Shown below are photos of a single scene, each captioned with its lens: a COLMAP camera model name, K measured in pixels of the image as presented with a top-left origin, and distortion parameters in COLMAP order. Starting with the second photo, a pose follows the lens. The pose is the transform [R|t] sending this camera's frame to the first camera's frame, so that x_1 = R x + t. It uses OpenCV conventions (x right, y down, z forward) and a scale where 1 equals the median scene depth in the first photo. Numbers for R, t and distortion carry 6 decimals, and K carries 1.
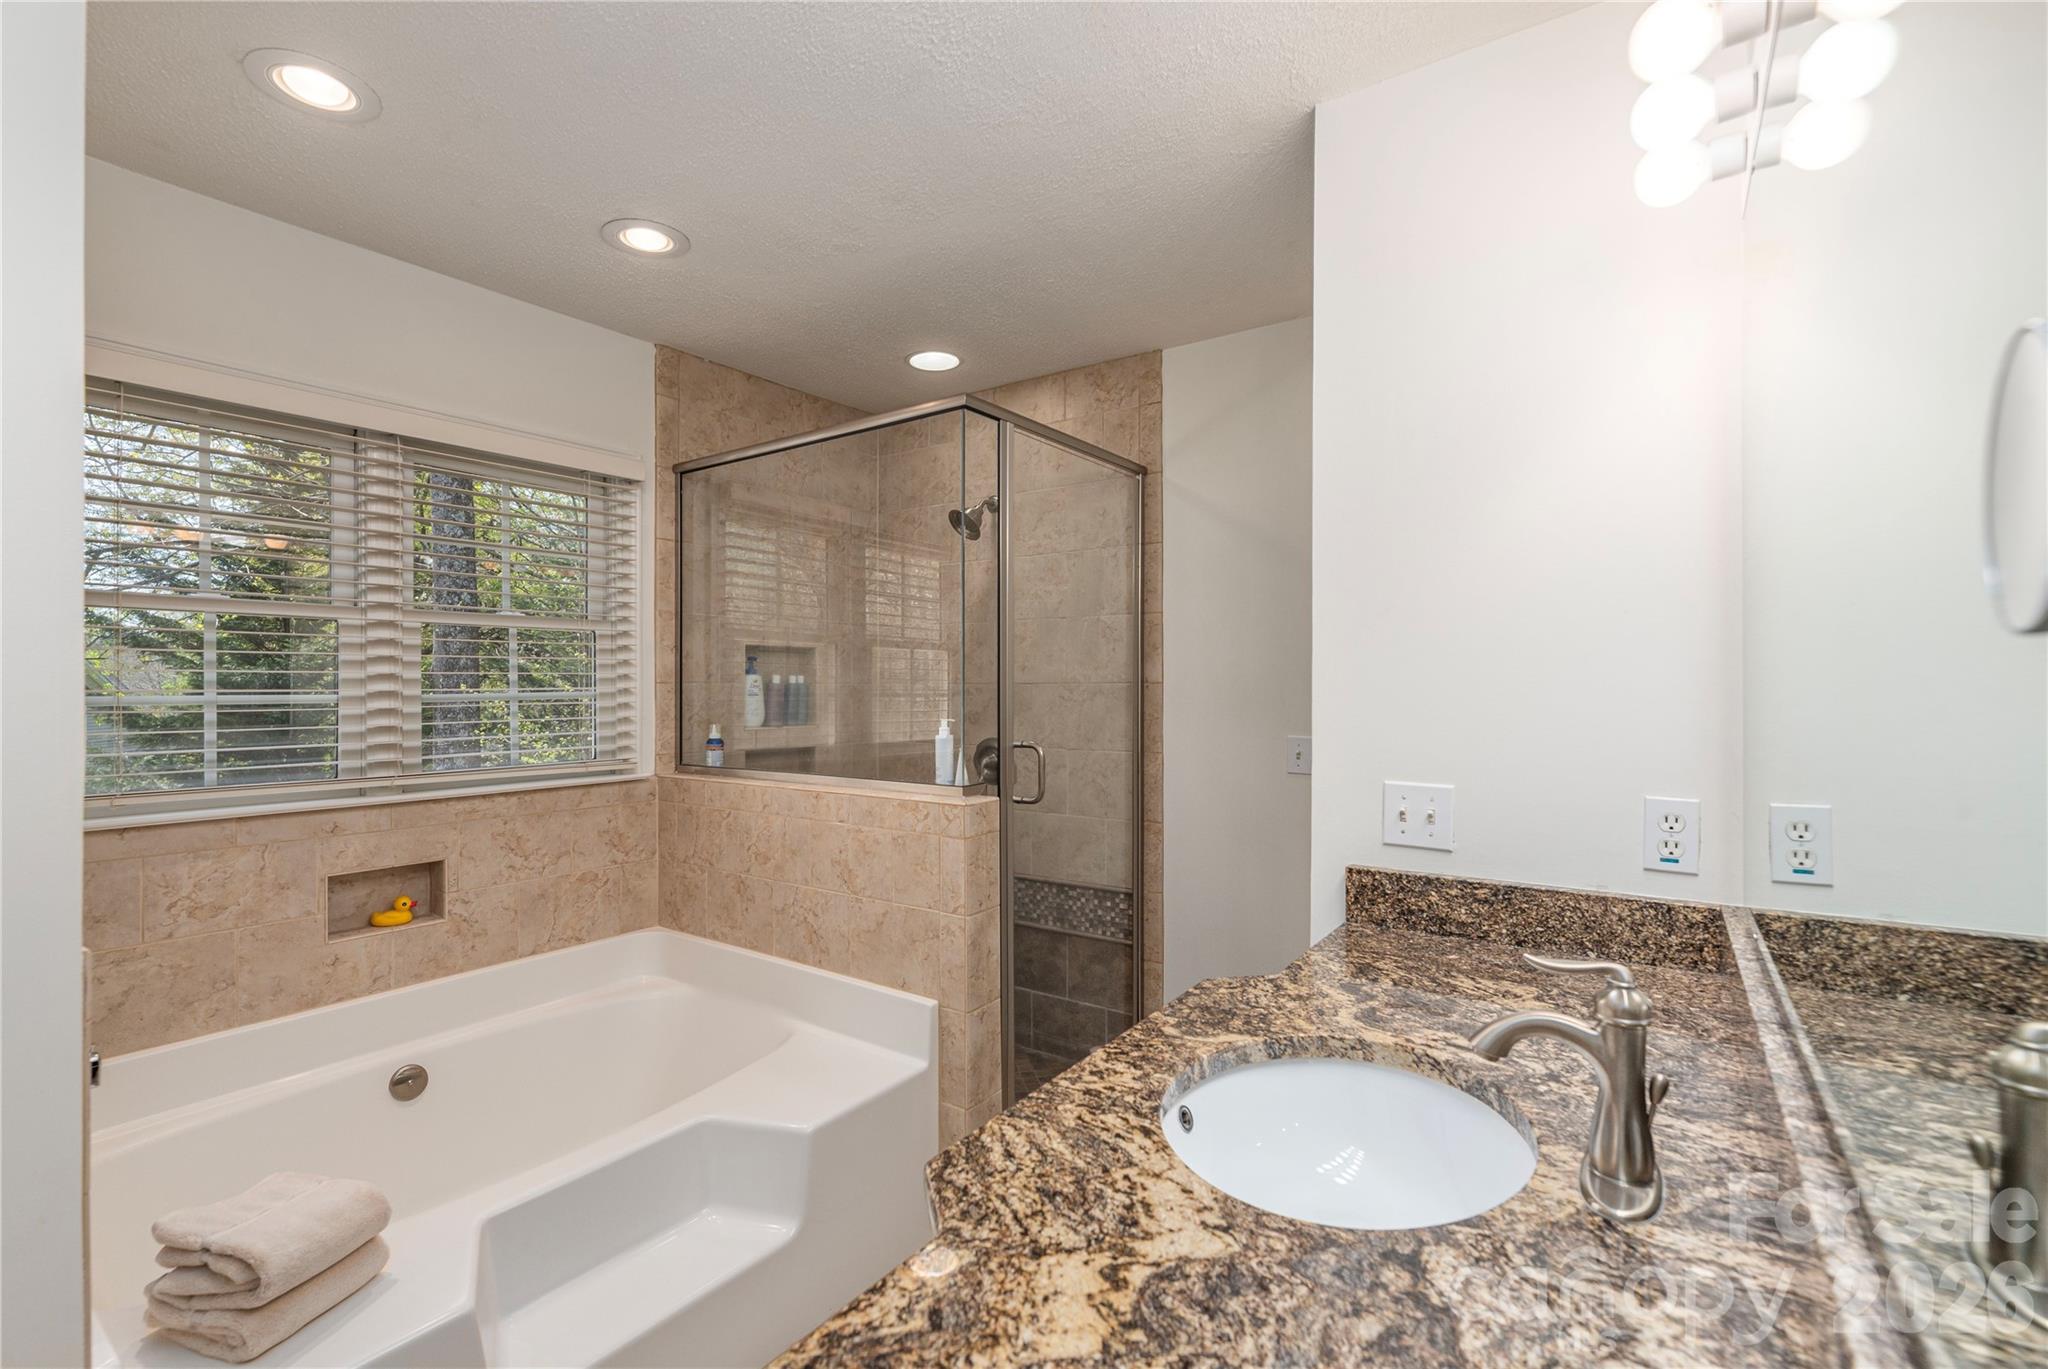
lens RADIAL K [[920.6, 0, 1012.0], [0, 920.6, 685.6], [0, 0, 1]] dist [-0.003931, -0.000223]
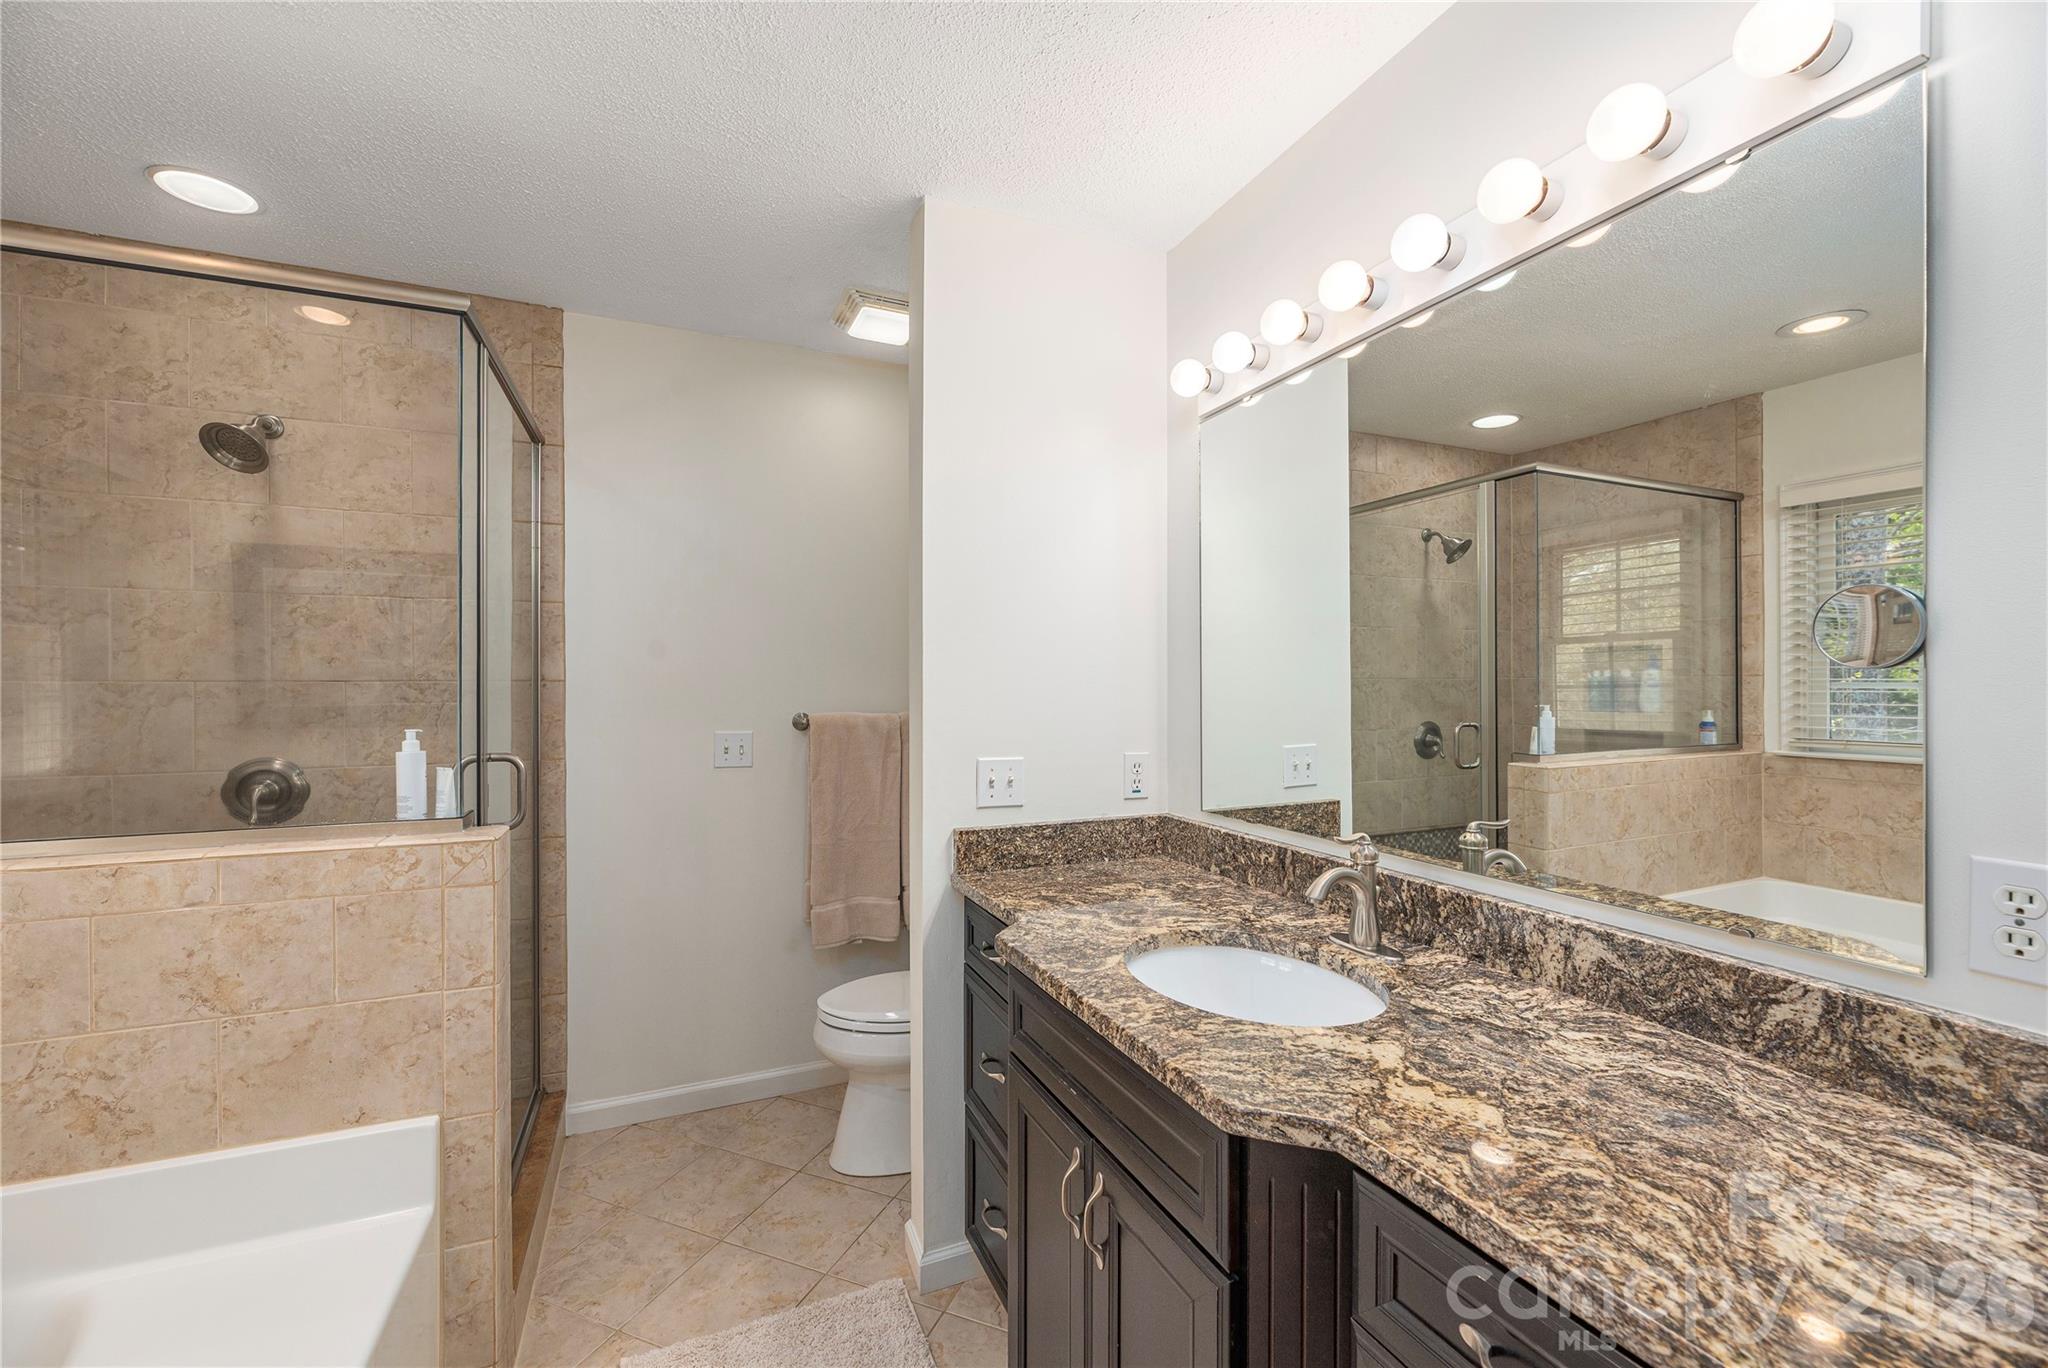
lens RADIAL K [[842.7, 0, 1024.9], [0, 842.7, 682.1], [0, 0, 1]] dist [-0.000268, 0.000909]
pose [[0.514616, 0.001894, 0.857419, -0.666639], [0.000523, 0.999997, -0.002523, 0.001589], [-0.857421, 0.001747, 0.514613, 0.408929]]
